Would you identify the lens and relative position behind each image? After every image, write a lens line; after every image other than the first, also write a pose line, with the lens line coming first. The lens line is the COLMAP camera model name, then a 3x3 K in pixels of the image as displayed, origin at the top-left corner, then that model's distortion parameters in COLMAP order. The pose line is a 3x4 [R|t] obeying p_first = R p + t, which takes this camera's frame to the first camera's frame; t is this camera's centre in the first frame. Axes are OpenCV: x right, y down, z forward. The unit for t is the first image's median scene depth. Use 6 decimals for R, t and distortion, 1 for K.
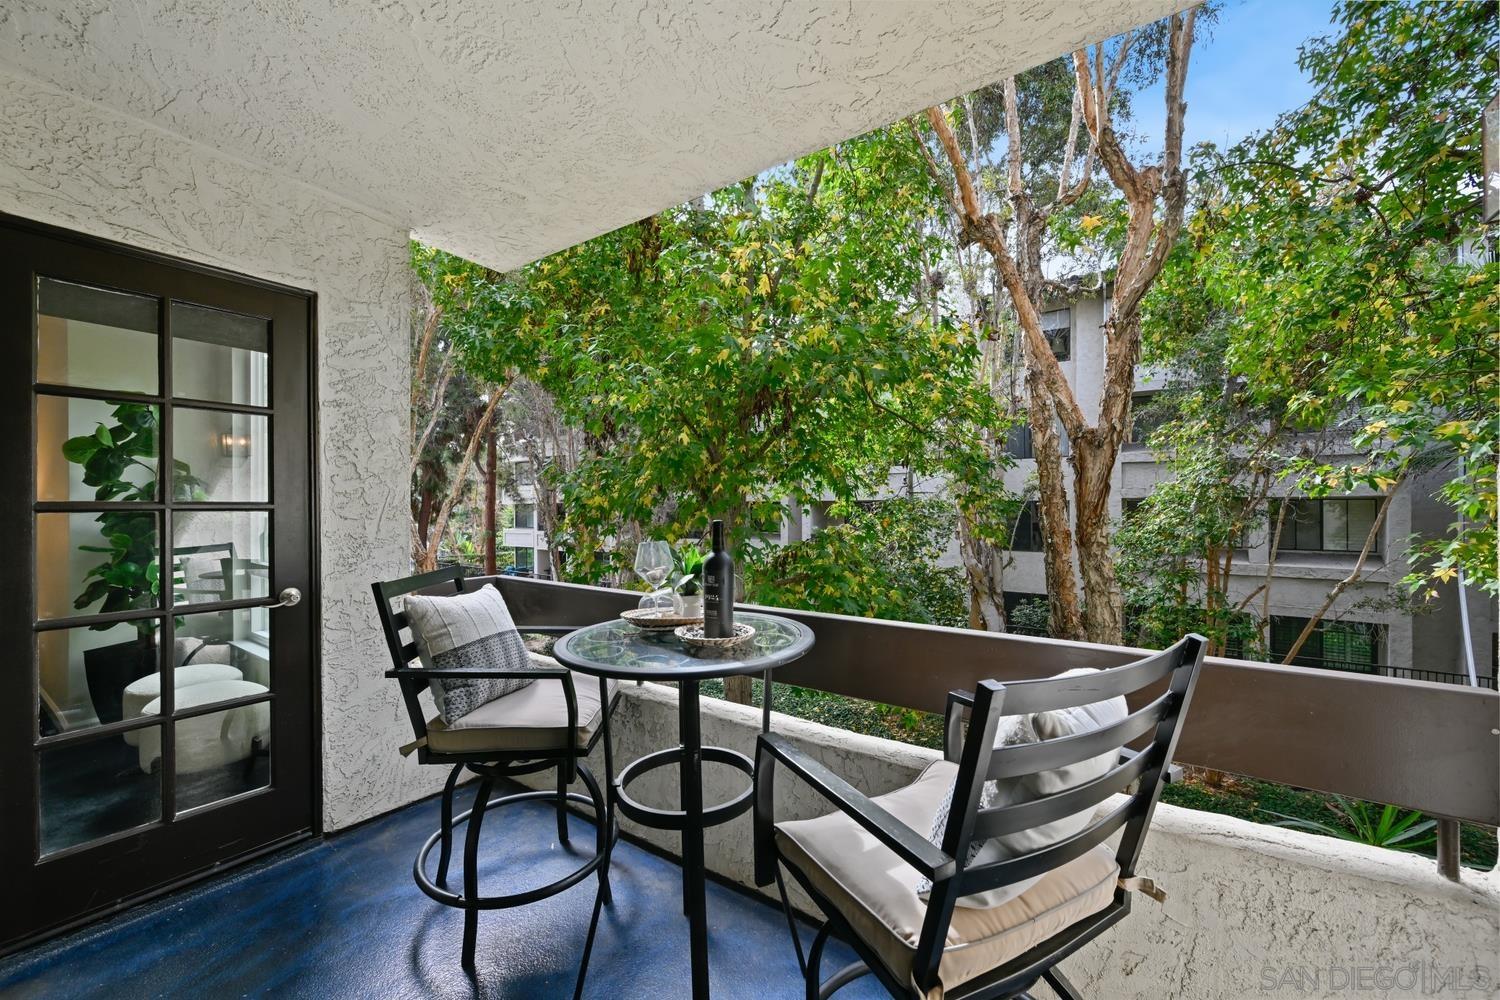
lens RADIAL K [[588.4, 0, 757.3], [0, 588.4, 502.0], [0, 0, 1]] dist [-0.001439, -0.000102]
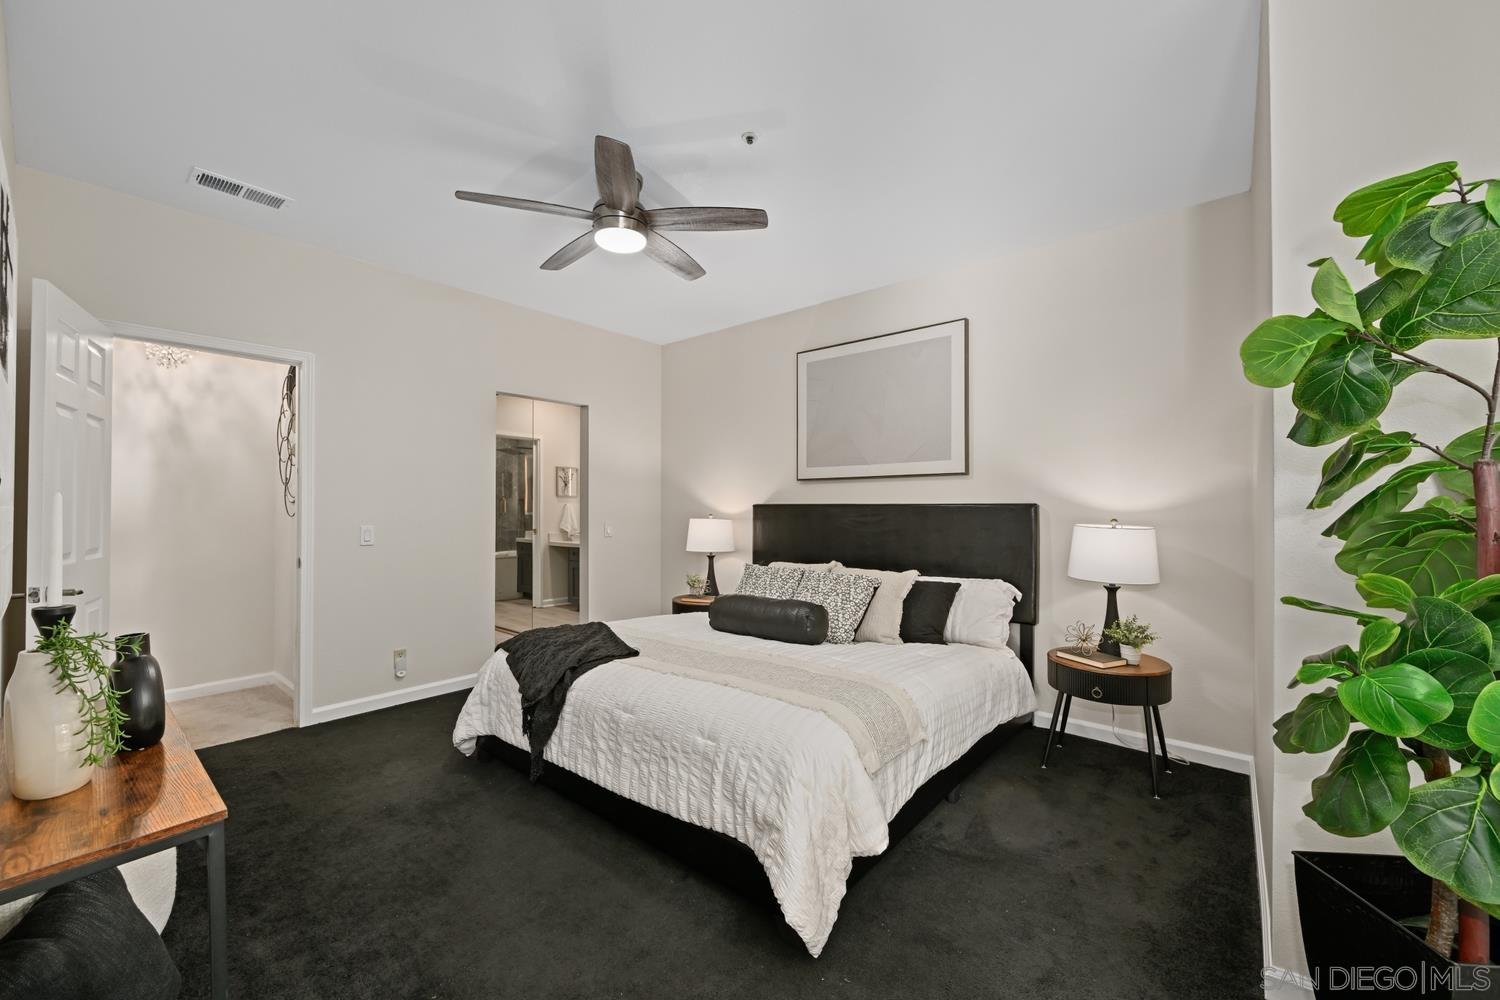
lens RADIAL K [[588.4, 0, 758.2], [0, 588.4, 504.0], [0, 0, 1]] dist [-0.001439, -0.000102]
pose [[-0.083294, 0.003425, -0.996519, -0.695666], [0.010308, 0.999944, 0.002575, 0.006341], [0.996472, -0.010057, -0.083324, 0.650530]]
